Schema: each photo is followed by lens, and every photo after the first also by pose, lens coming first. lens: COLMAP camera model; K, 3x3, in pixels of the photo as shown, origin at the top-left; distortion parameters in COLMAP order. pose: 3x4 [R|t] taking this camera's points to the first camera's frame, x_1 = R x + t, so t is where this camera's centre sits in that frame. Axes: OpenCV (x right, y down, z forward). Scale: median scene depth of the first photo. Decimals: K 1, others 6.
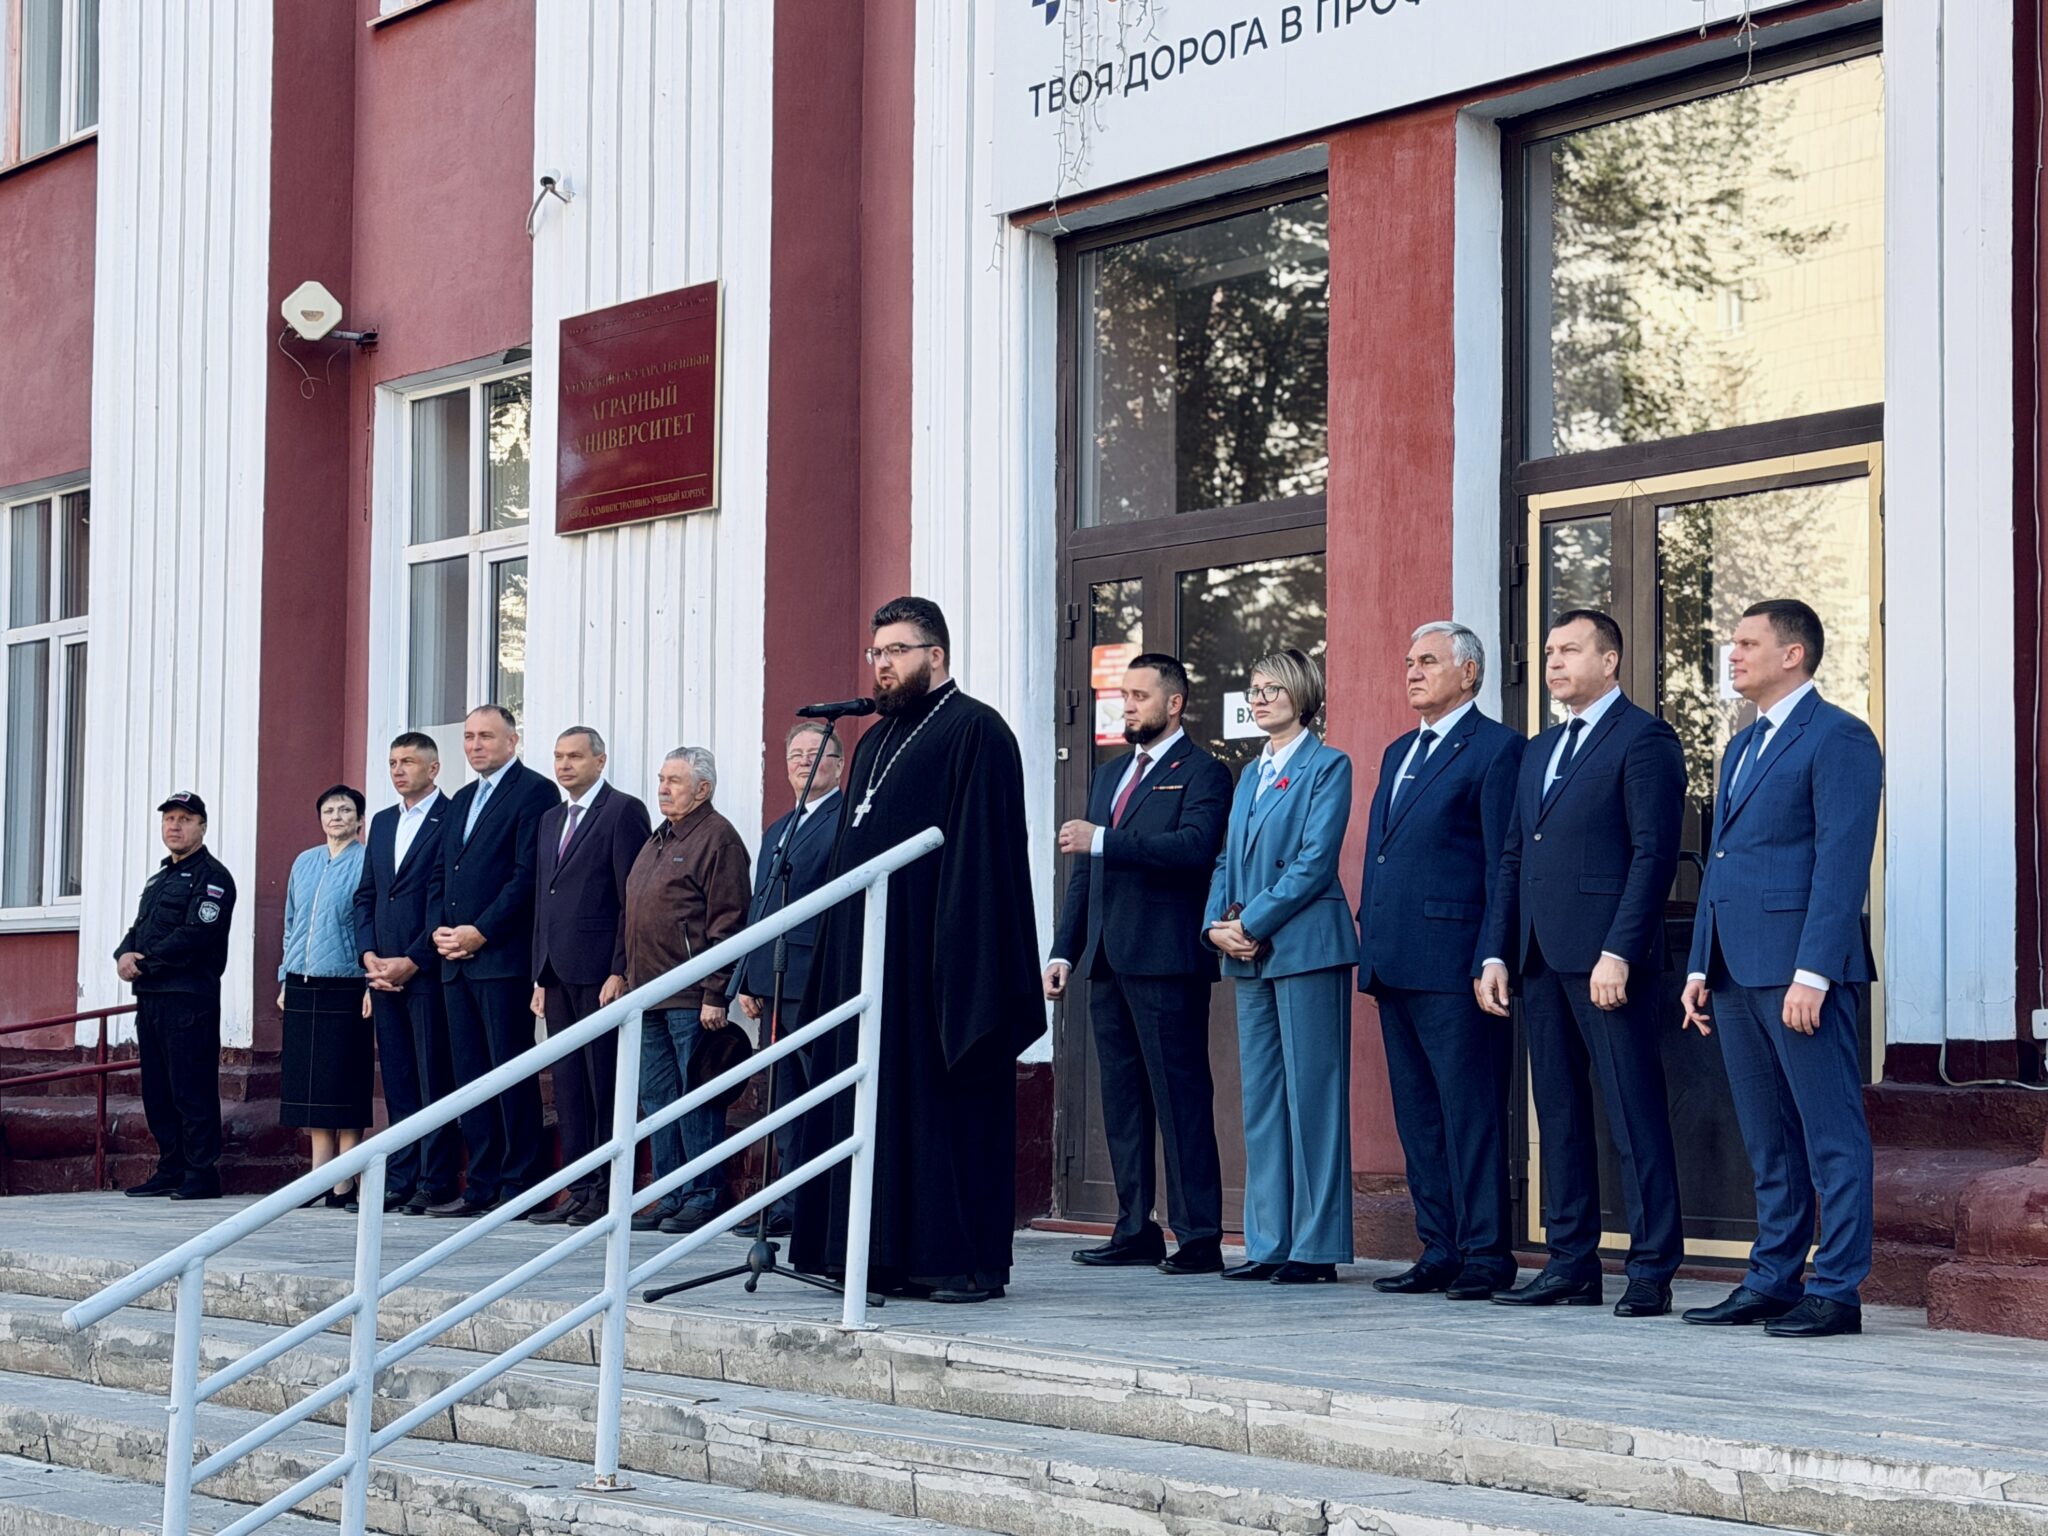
lens RADIAL K [[3702.3, 0, 1041.3], [0, 3702.3, 828.4], [0, 0, 1]] dist [0.149846, 0.000000]
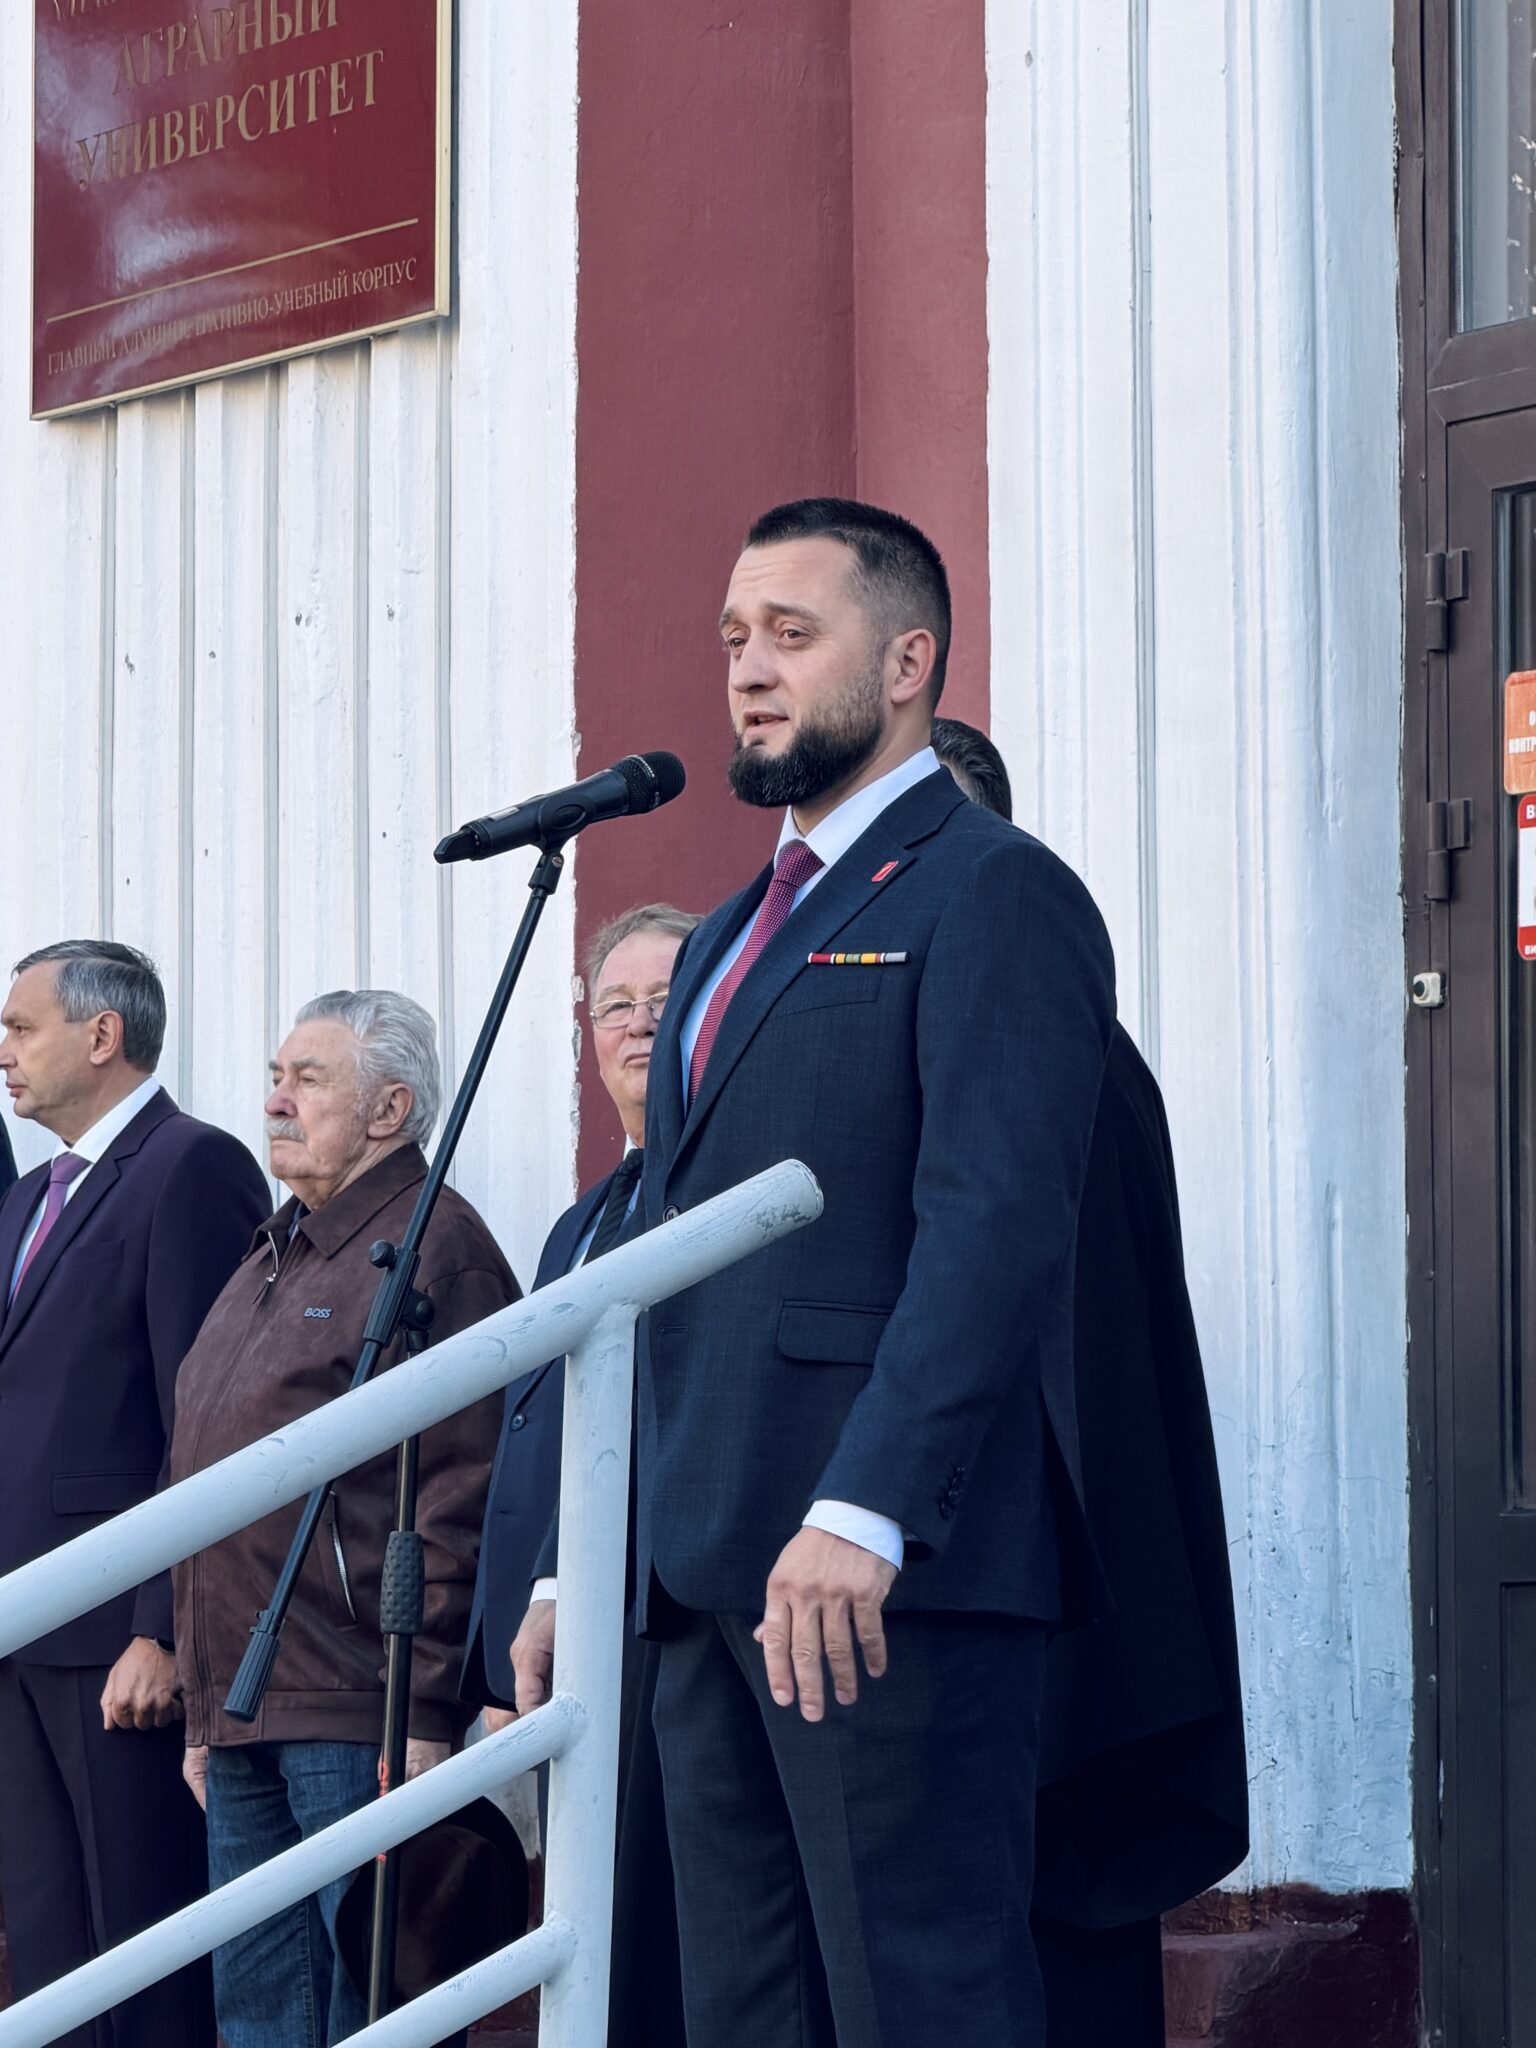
lens RADIAL K [[9008.0, 0, 757.9], [0, 9008.0, 1135.6], [0, 0, 1]] dist [0.128846, 0.000000]
pose [[0.993967, -0.018631, -0.108083, 0.034330], [0.016787, 0.999698, -0.017952, 0.007445], [0.108384, 0.016029, 0.993980, 0.163883]]
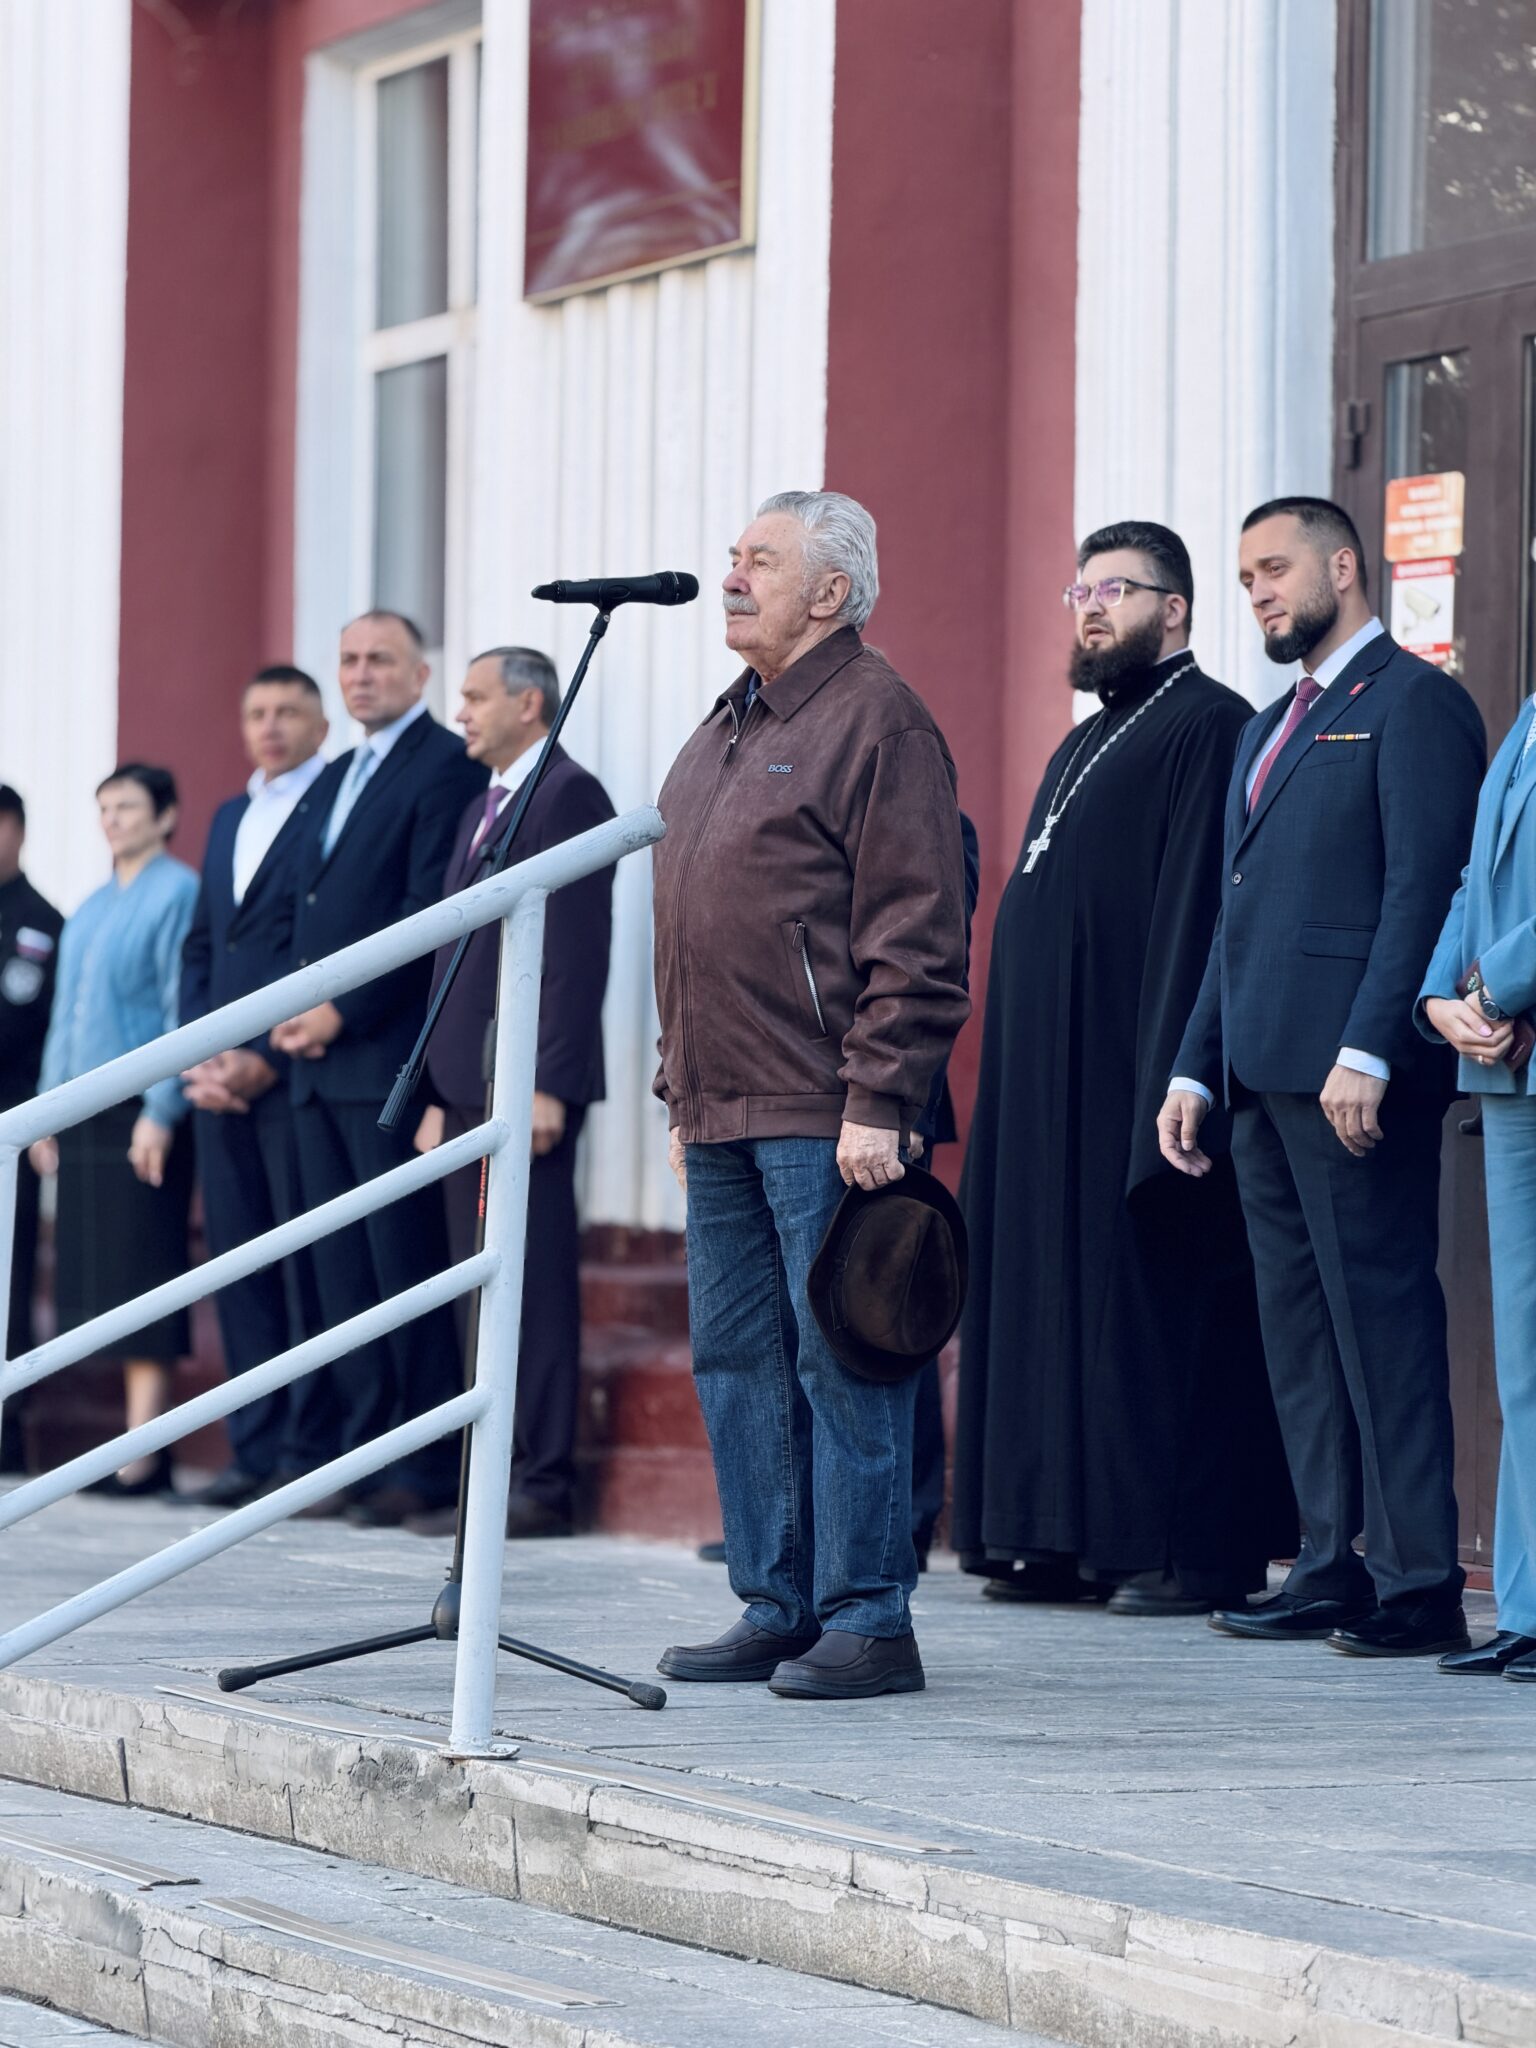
lens RADIAL K [[6287.9, 0, 783.5], [0, 6287.9, 1008.0], [0, 0, 1]] dist [0.296962, 0.000000]
pose [[0.979026, 0.001649, -0.203727, 0.113828], [0.003223, 0.999717, 0.023579, 0.005097], [0.203708, -0.023741, 0.978744, 0.085959]]
